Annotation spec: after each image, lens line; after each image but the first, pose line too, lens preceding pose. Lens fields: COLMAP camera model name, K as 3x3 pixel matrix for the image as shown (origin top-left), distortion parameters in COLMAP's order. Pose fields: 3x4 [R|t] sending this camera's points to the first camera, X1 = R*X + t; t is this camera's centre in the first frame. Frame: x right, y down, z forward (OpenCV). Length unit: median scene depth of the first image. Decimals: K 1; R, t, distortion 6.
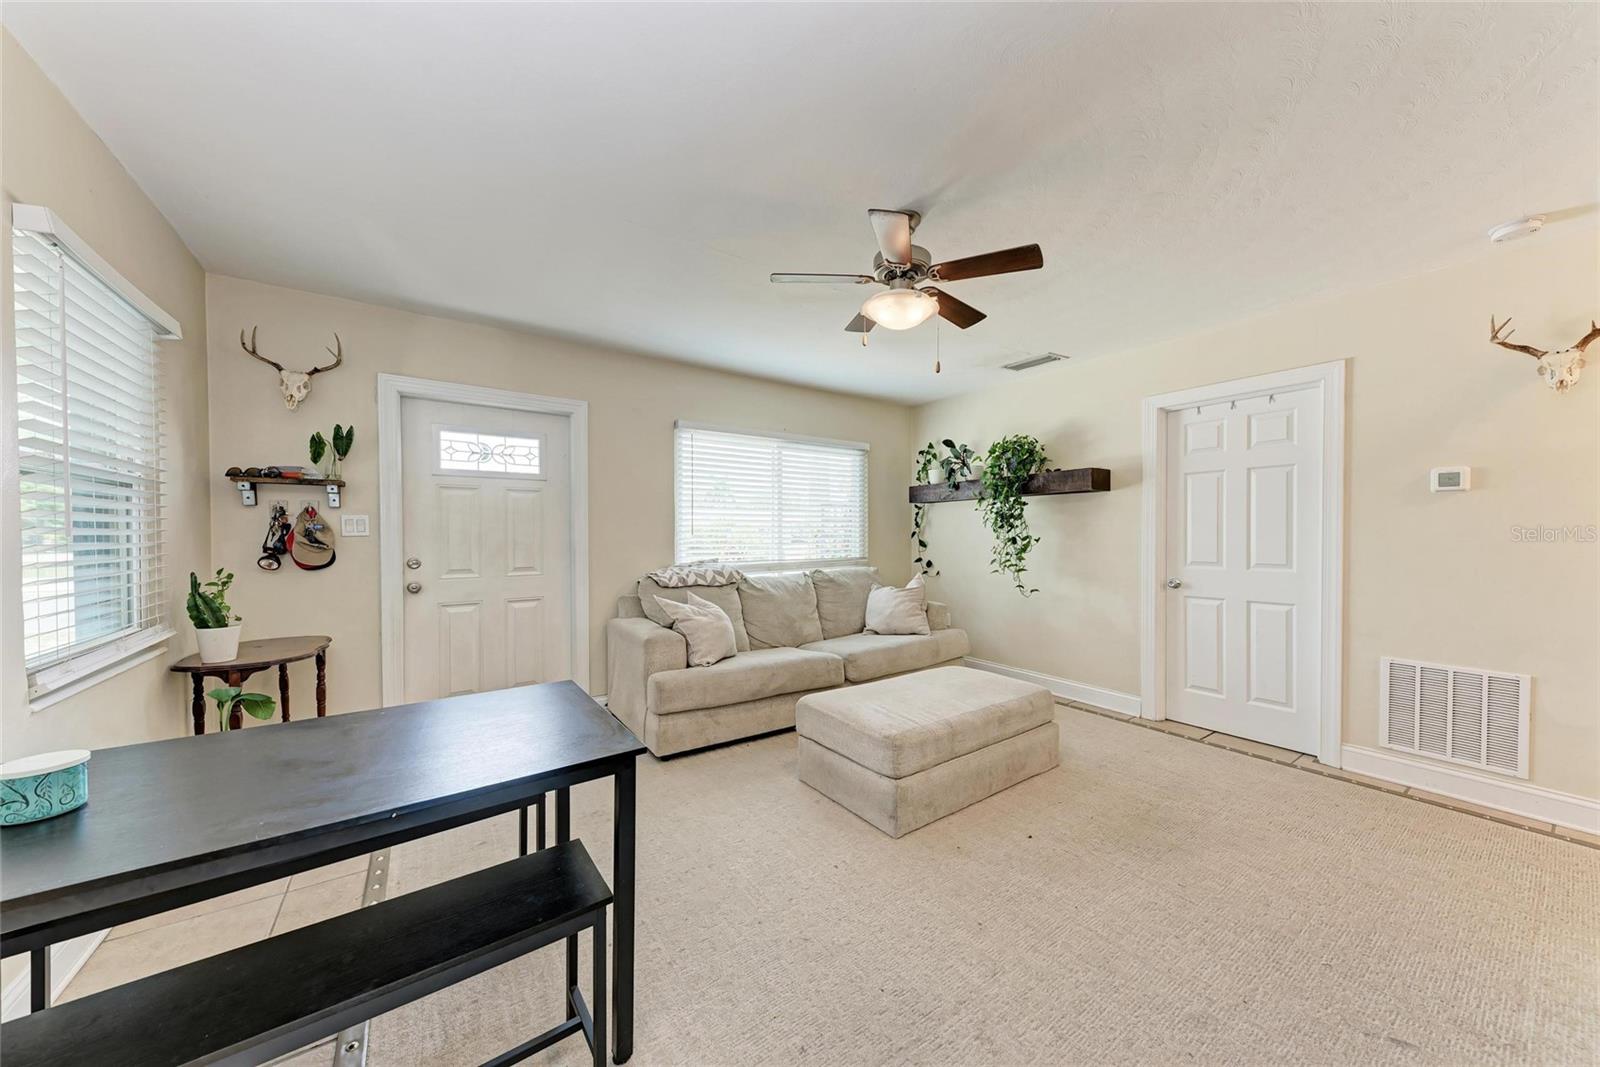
lens RADIAL K [[548.5, 0, 806.7], [0, 548.5, 539.9], [0, 0, 1]] dist [0.021311, -0.004659]
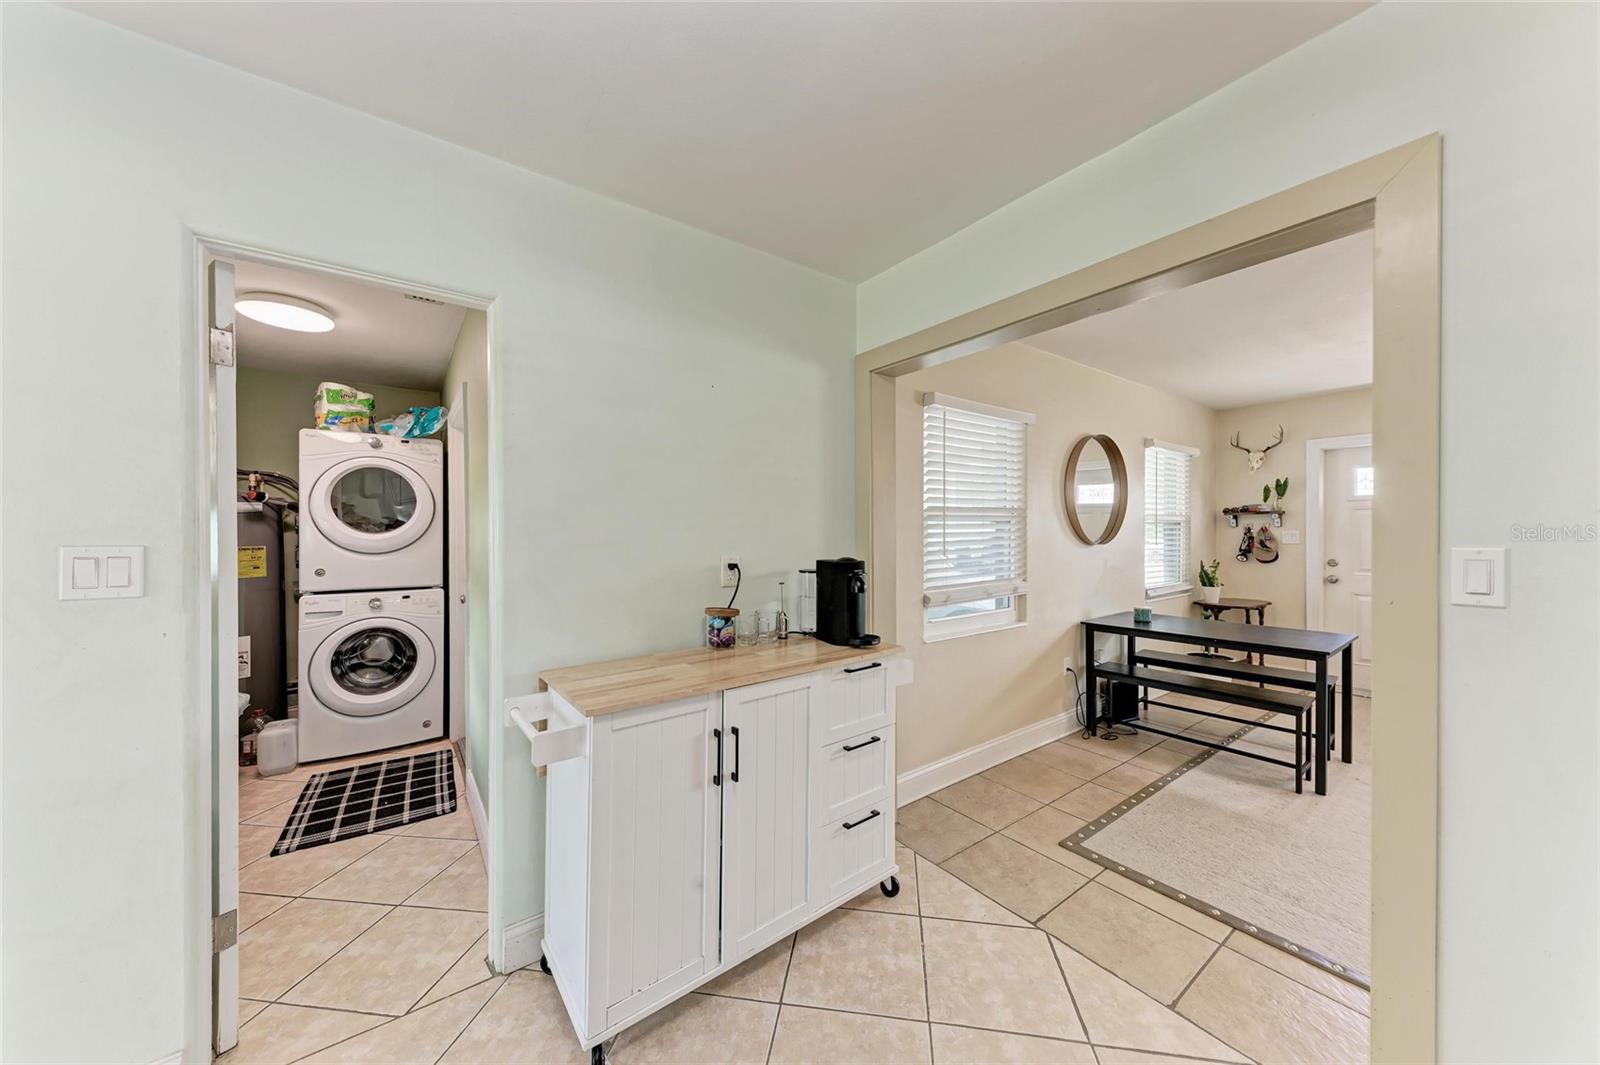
lens RADIAL K [[548.5, 0, 806.7], [0, 548.5, 538.9], [0, 0, 1]] dist [0.021311, -0.004659]
pose [[0.030454, 0.013066, -0.999451, 0.772853], [-0.005464, 0.999902, 0.012905, -0.034847], [0.999521, 0.005068, 0.030523, -0.466394]]
